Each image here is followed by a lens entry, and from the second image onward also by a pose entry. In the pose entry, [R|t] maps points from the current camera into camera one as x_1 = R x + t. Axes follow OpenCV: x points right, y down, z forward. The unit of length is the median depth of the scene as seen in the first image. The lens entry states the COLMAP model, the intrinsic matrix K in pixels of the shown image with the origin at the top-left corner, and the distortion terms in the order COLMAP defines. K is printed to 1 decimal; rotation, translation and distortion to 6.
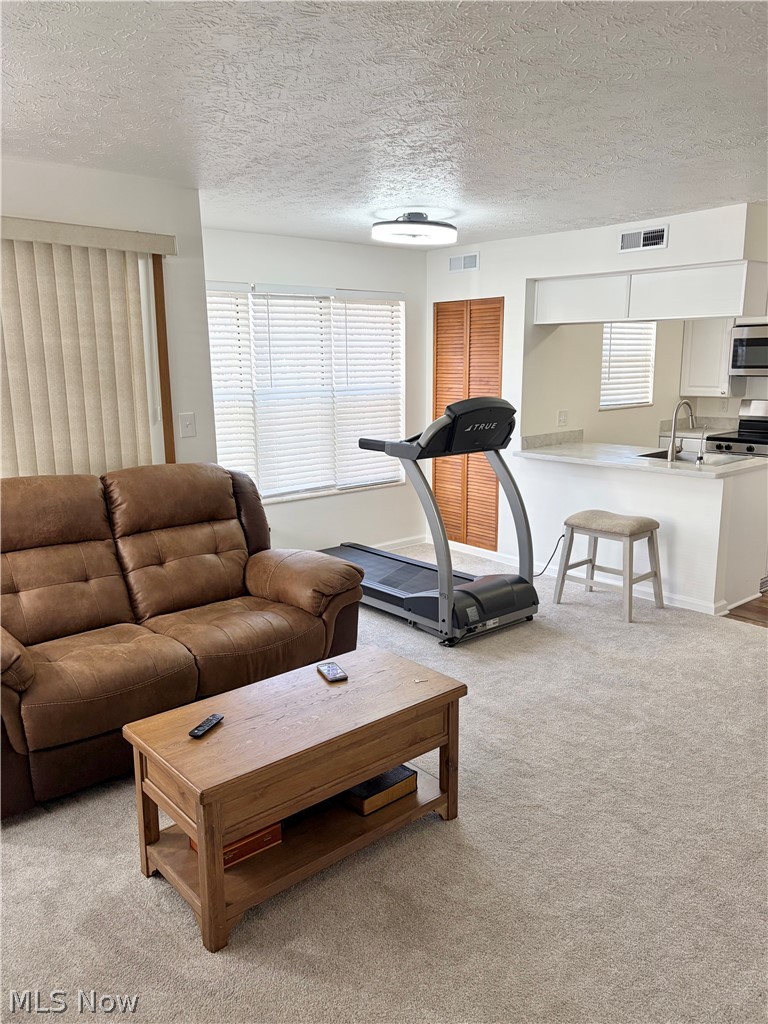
lens RADIAL K [[771.0, 0, 379.7], [0, 771.0, 507.9], [0, 0, 1]] dist [0.044085, -0.052536]
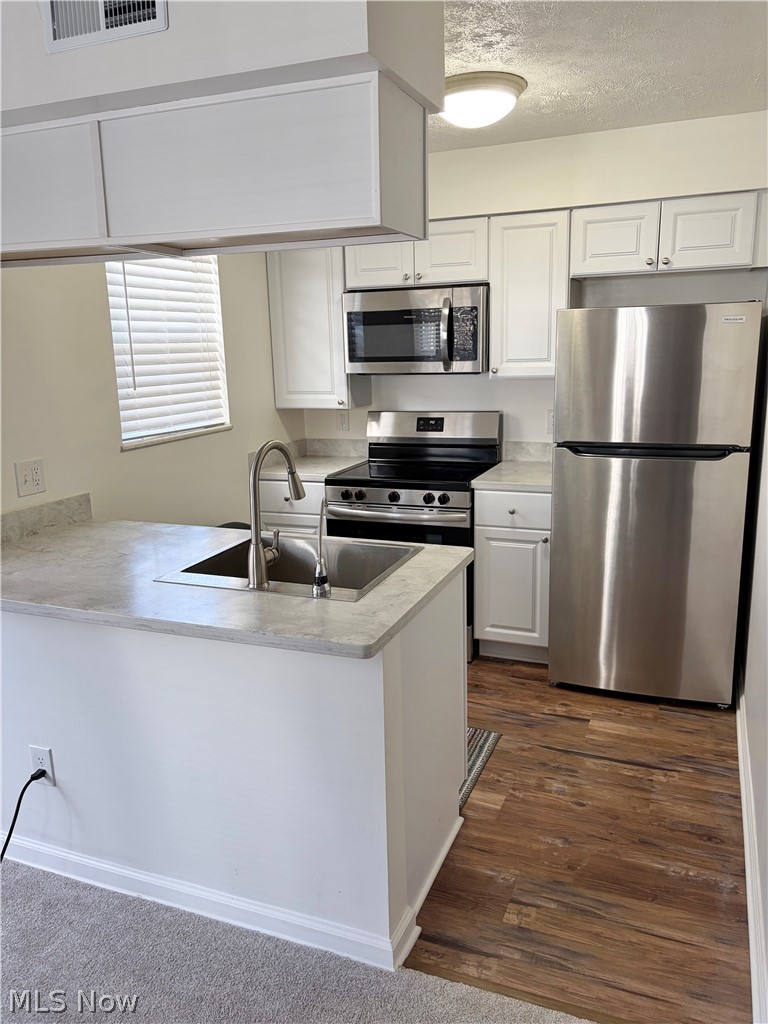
lens RADIAL K [[771.0, 0, 402.3], [0, 771.0, 528.9], [0, 0, 1]] dist [0.044085, -0.052536]
pose [[0.874973, -0.123661, 0.468113, 0.194265], [0.109807, 0.992323, 0.056895, -0.080948], [-0.471555, 0.001620, 0.881835, 0.456379]]
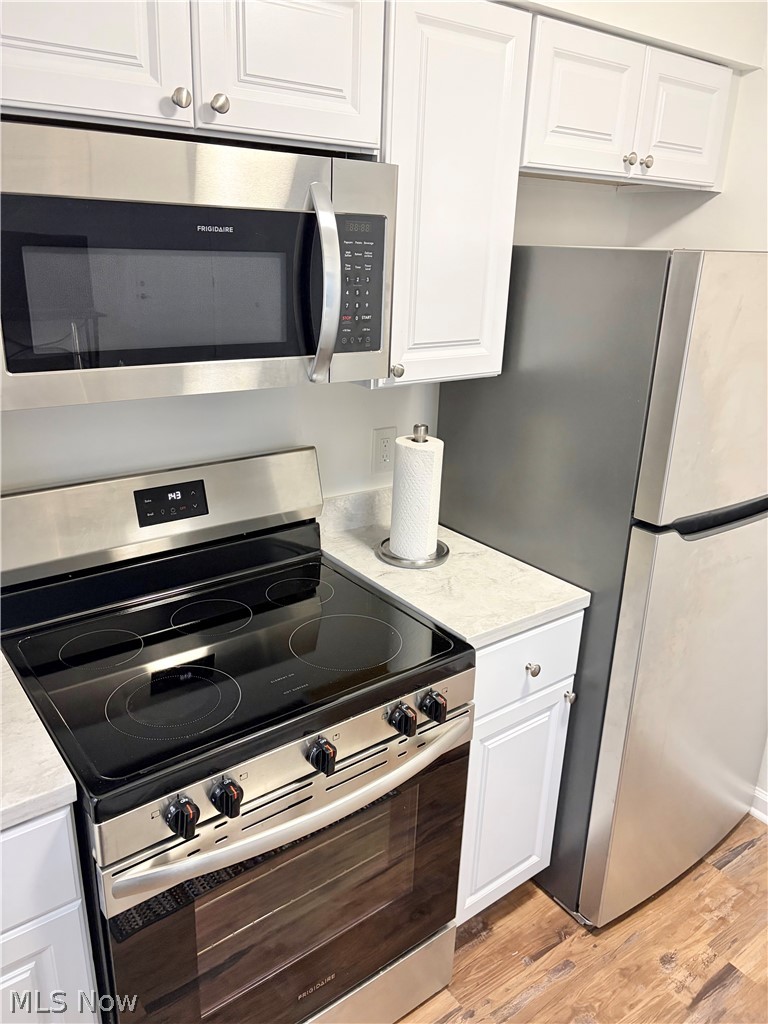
lens RADIAL K [[771.0, 0, 383.9], [0, 771.0, 511.0], [0, 0, 1]] dist [0.044085, -0.052536]
pose [[0.043990, -0.325934, 0.944369, 0.384227], [0.158476, 0.935591, 0.315523, -0.312513], [-0.986382, 0.135780, 0.092809, 1.397724]]
